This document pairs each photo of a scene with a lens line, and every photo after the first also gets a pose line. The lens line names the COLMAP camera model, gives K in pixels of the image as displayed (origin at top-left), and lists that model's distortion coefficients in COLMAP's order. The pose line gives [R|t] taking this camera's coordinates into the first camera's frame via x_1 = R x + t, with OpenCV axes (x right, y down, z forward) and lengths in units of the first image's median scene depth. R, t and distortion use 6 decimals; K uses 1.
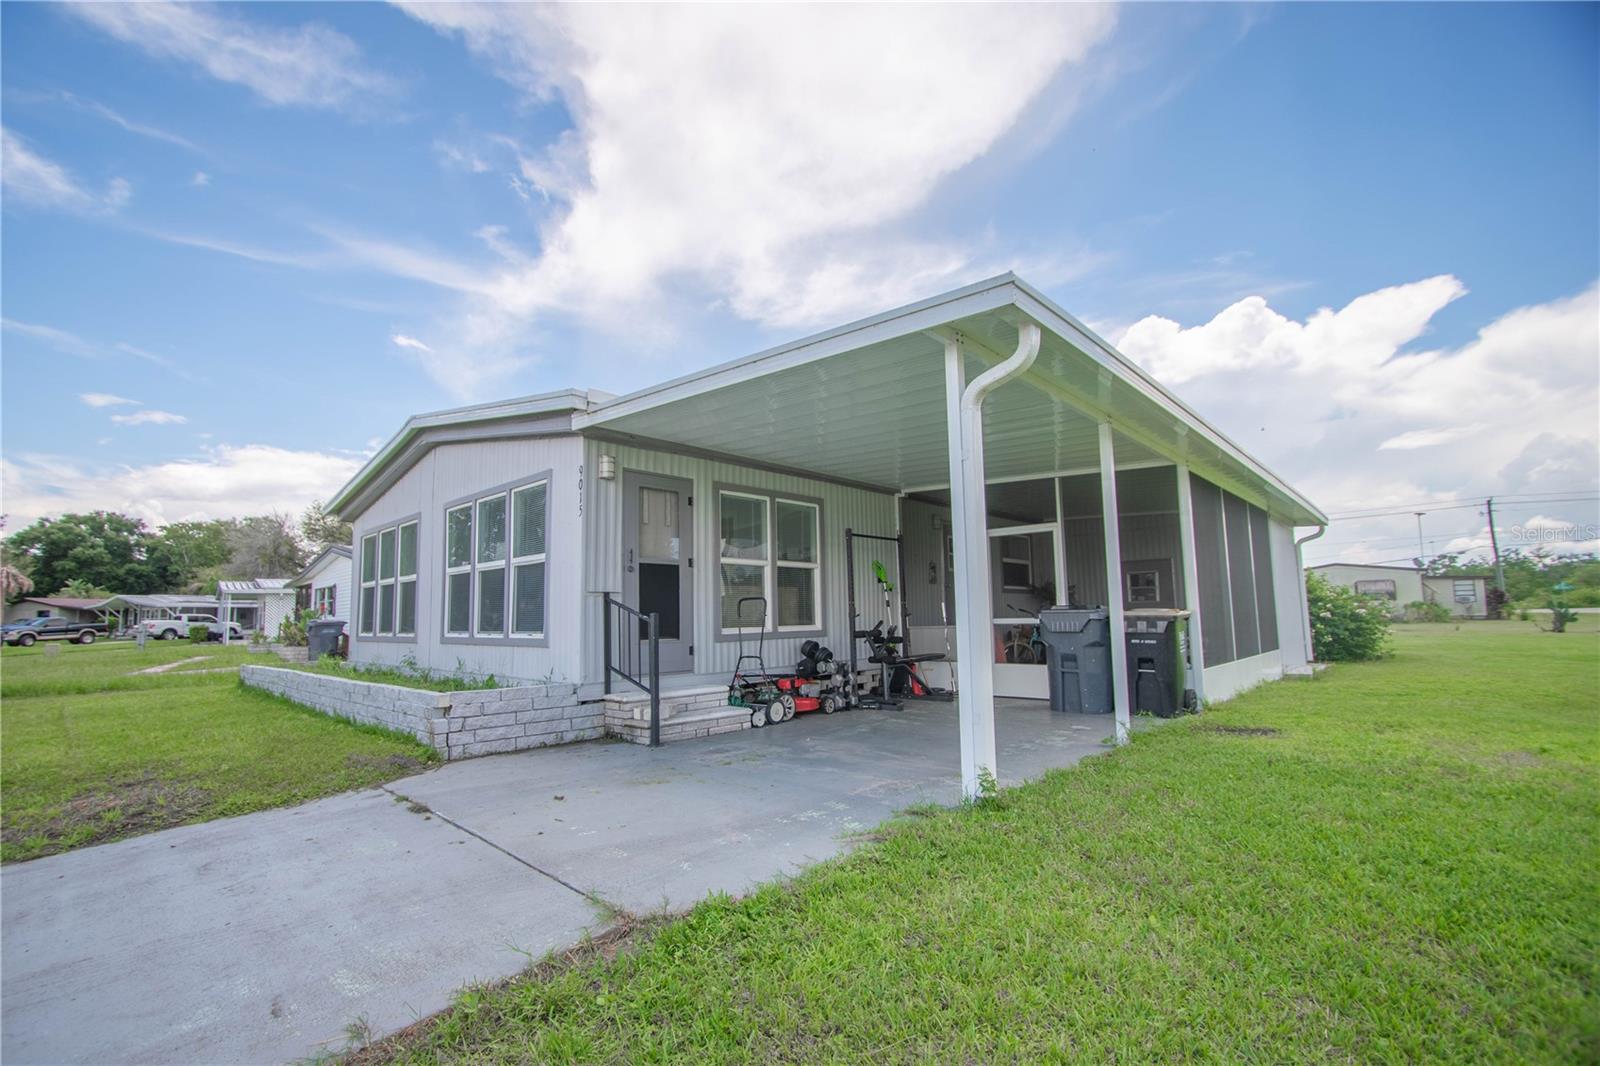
lens RADIAL K [[690.9, 0, 768.2], [0, 690.9, 550.9], [0, 0, 1]] dist [-0.035879, -0.000025]
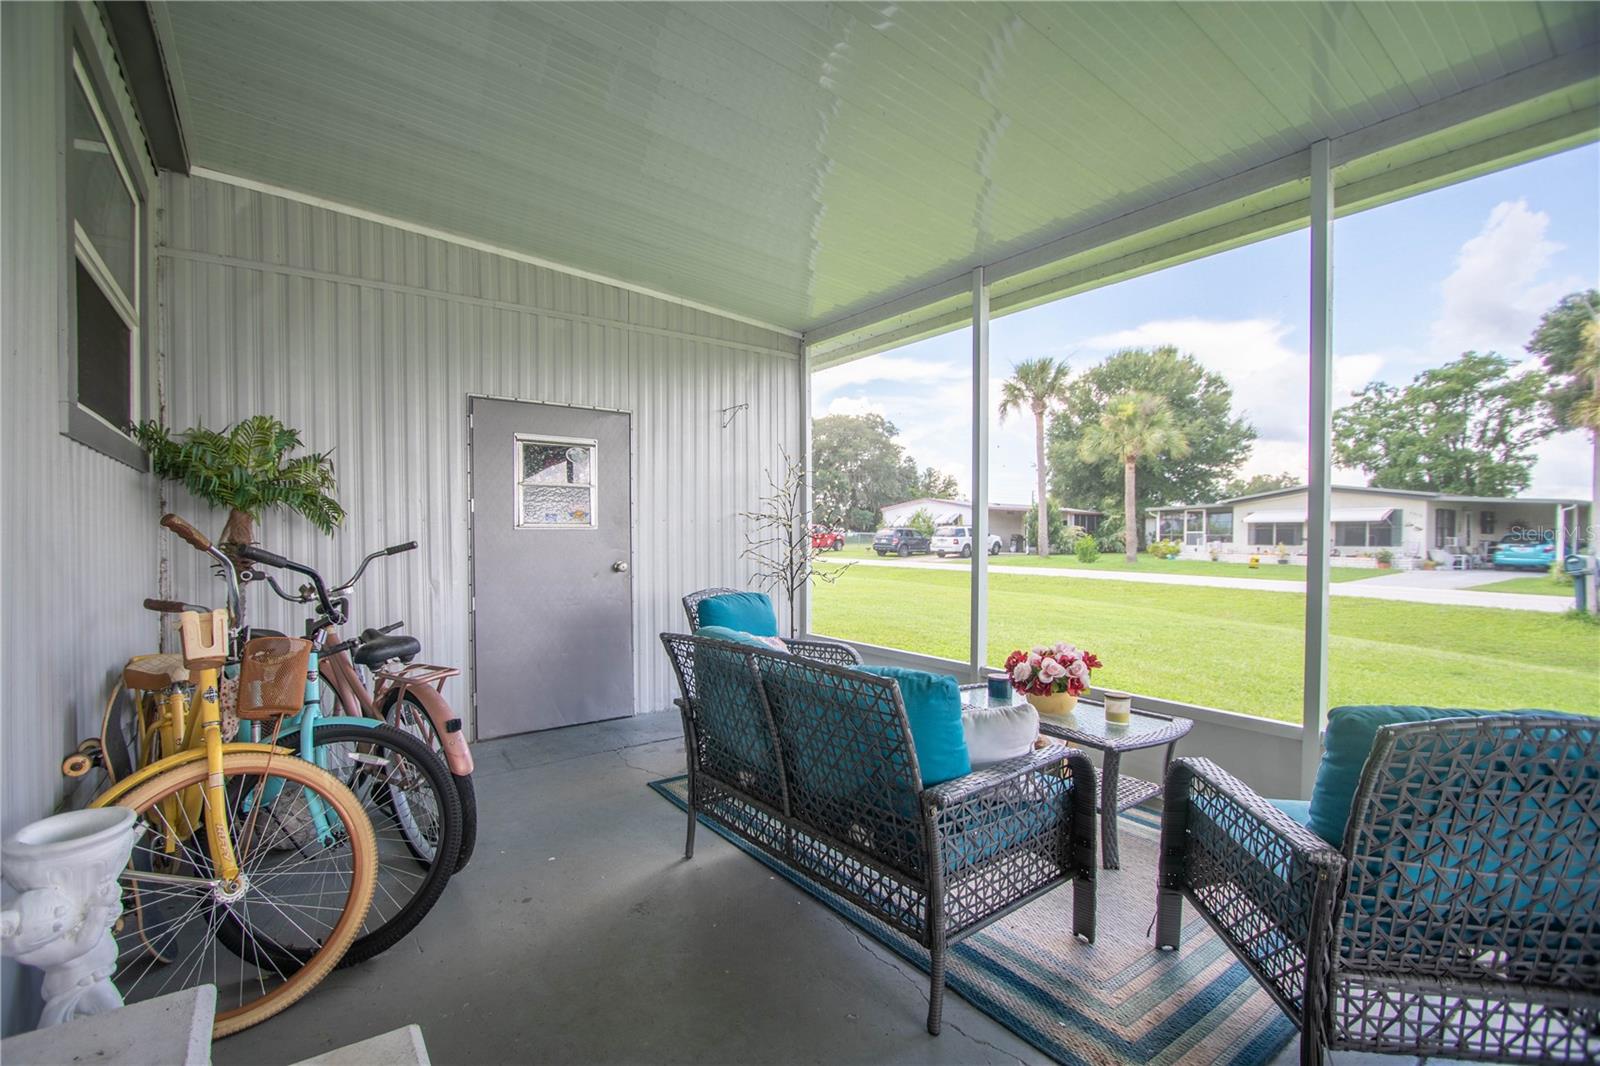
lens RADIAL K [[699.0, 0, 772.0], [0, 699.0, 549.1], [0, 0, 1]] dist [-0.016727, 0.002054]
pose [[0.175298, -0.001559, 0.984514, 0.376929], [-0.103852, 0.994390, 0.020066, 0.113772], [-0.979023, -0.105761, 0.174153, 1.398587]]
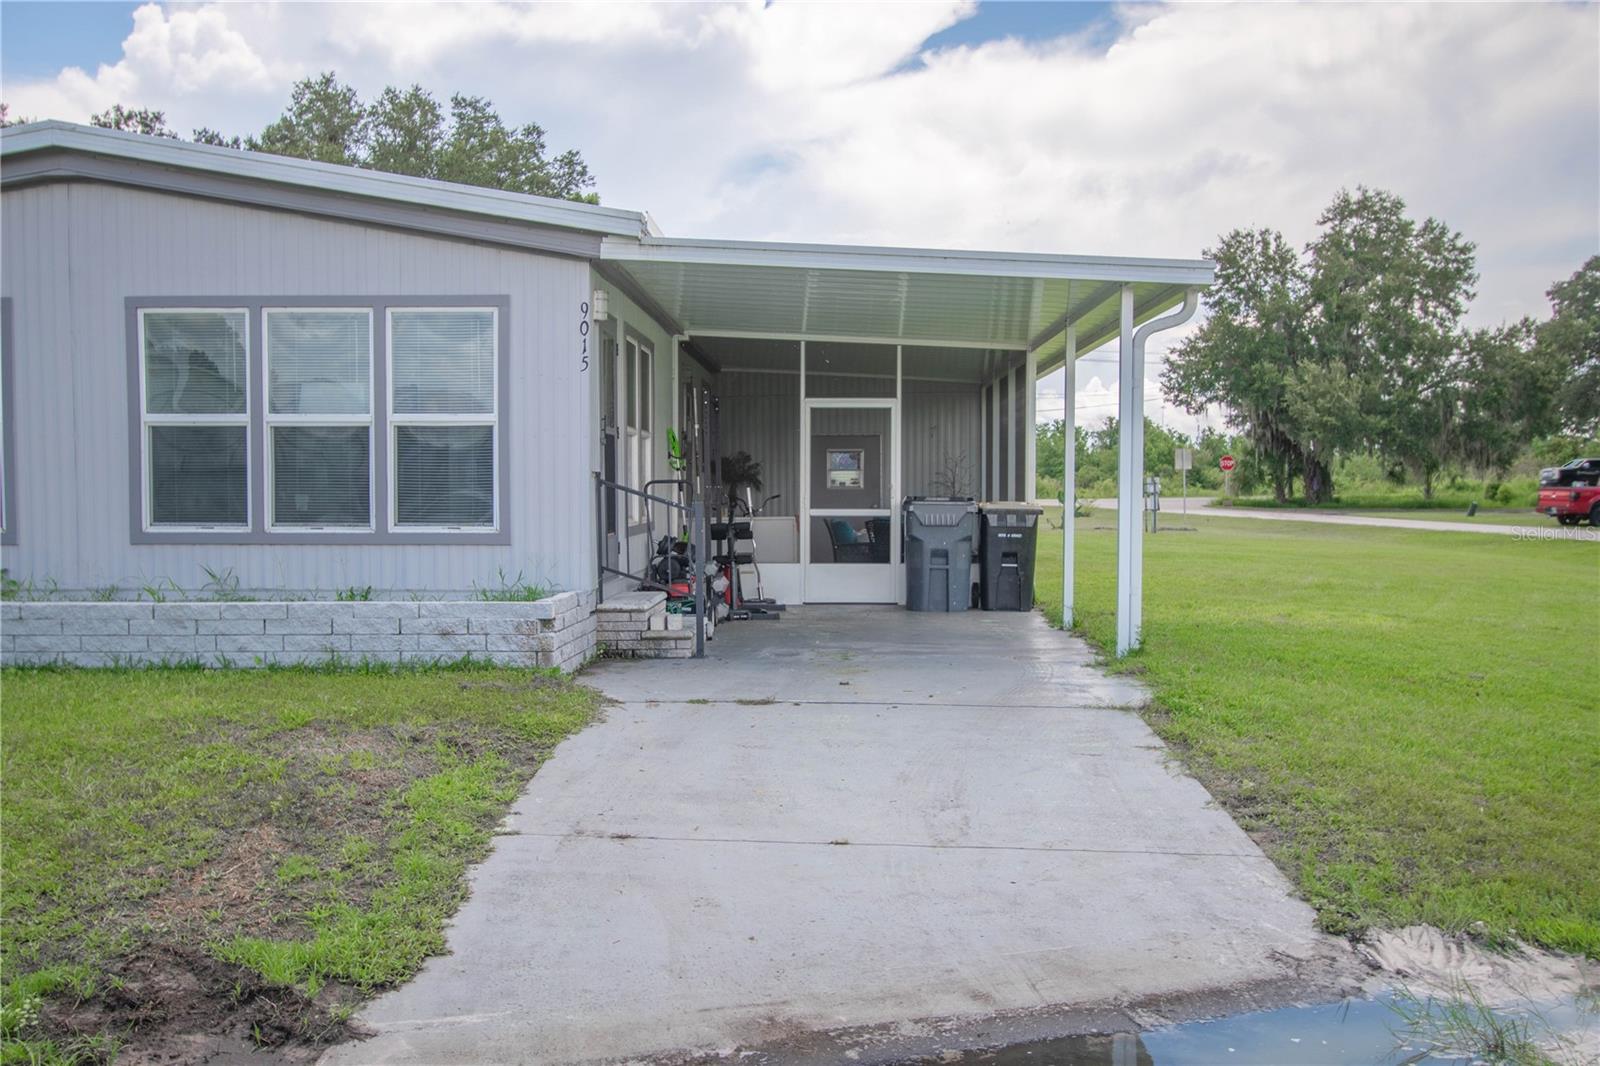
lens RADIAL K [[1458.0, 0, 764.2], [0, 1458.0, 558.7], [0, 0, 1]] dist [0.016910, 0.000000]
pose [[0.745204, -0.013552, 0.666699, -1.060060], [-0.078919, 0.990975, 0.108355, -0.031854], [-0.662150, -0.133362, 0.737409, -0.297788]]
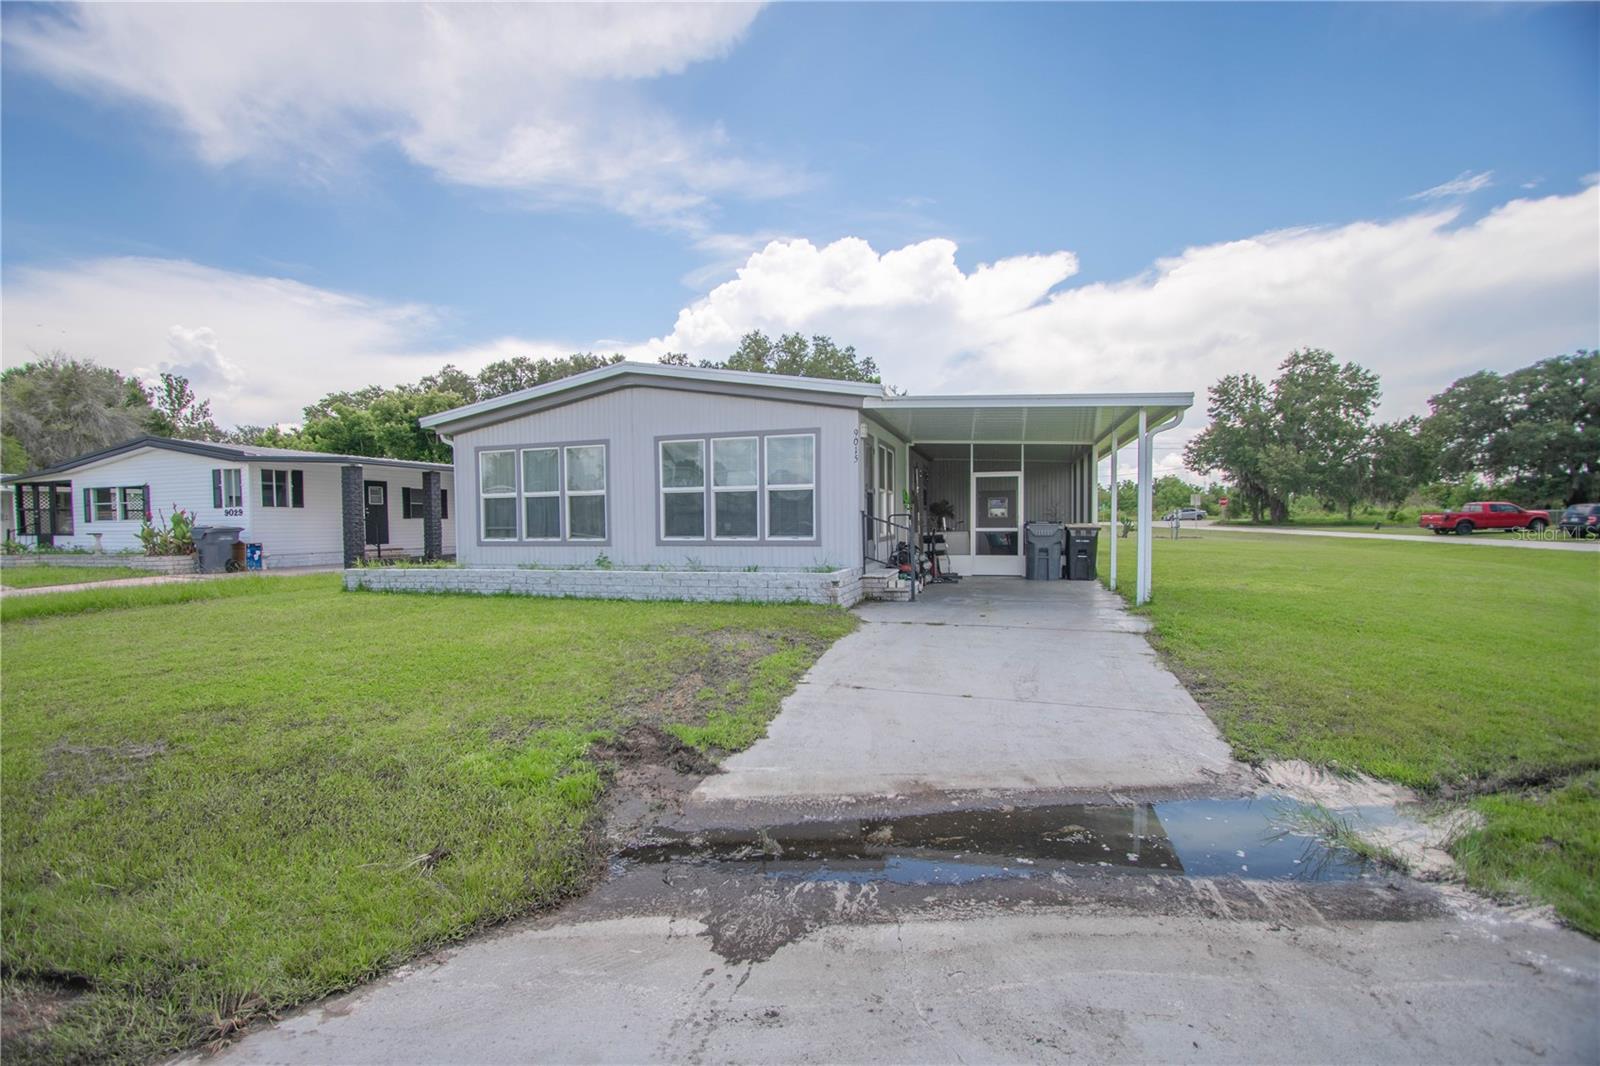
lens RADIAL K [[699.0, 0, 771.0], [0, 699.0, 551.3], [0, 0, 1]] dist [-0.016727, 0.002054]
pose [[0.897589, -0.010984, 0.440697, -1.020749], [-0.048966, 0.991019, 0.124431, -0.034468], [-0.438106, -0.133267, 0.888990, -0.316621]]
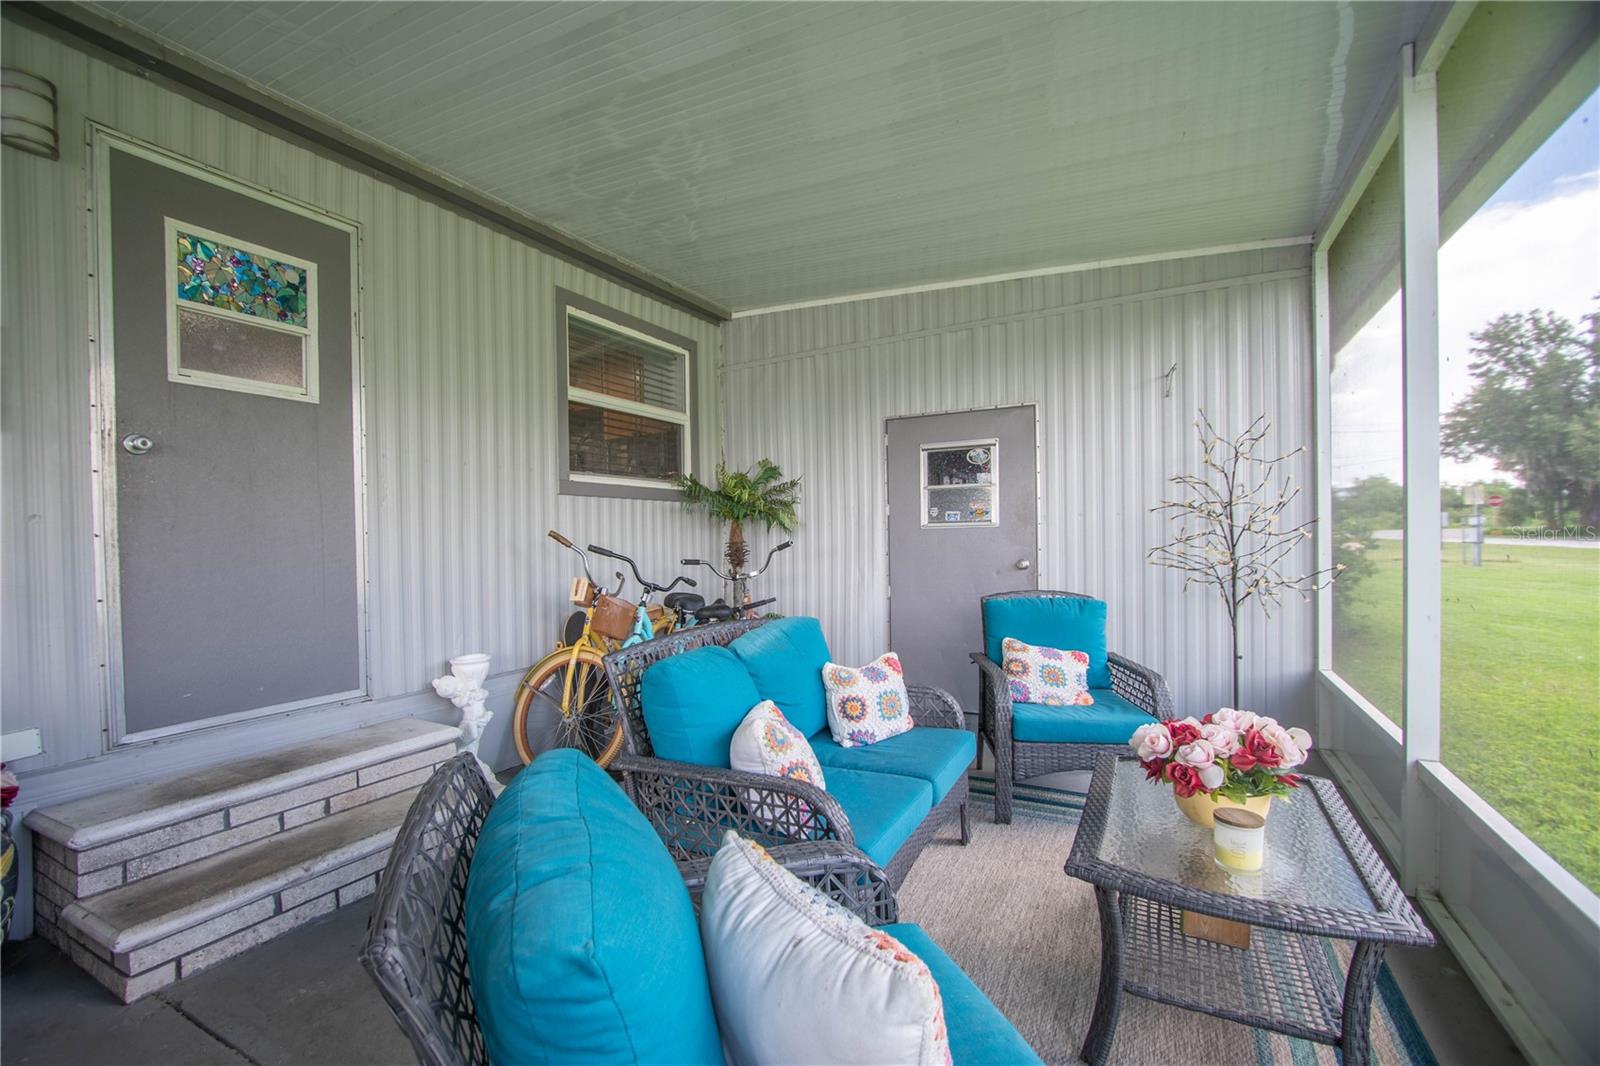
lens RADIAL K [[699.0, 0, 774.7], [0, 699.0, 548.2], [0, 0, 1]] dist [-0.016727, 0.002054]
pose [[0.964354, -0.003820, 0.264587, 0.594095], [-0.026228, 0.993592, 0.109941, 0.081439], [-0.263312, -0.112962, 0.958074, 1.117401]]
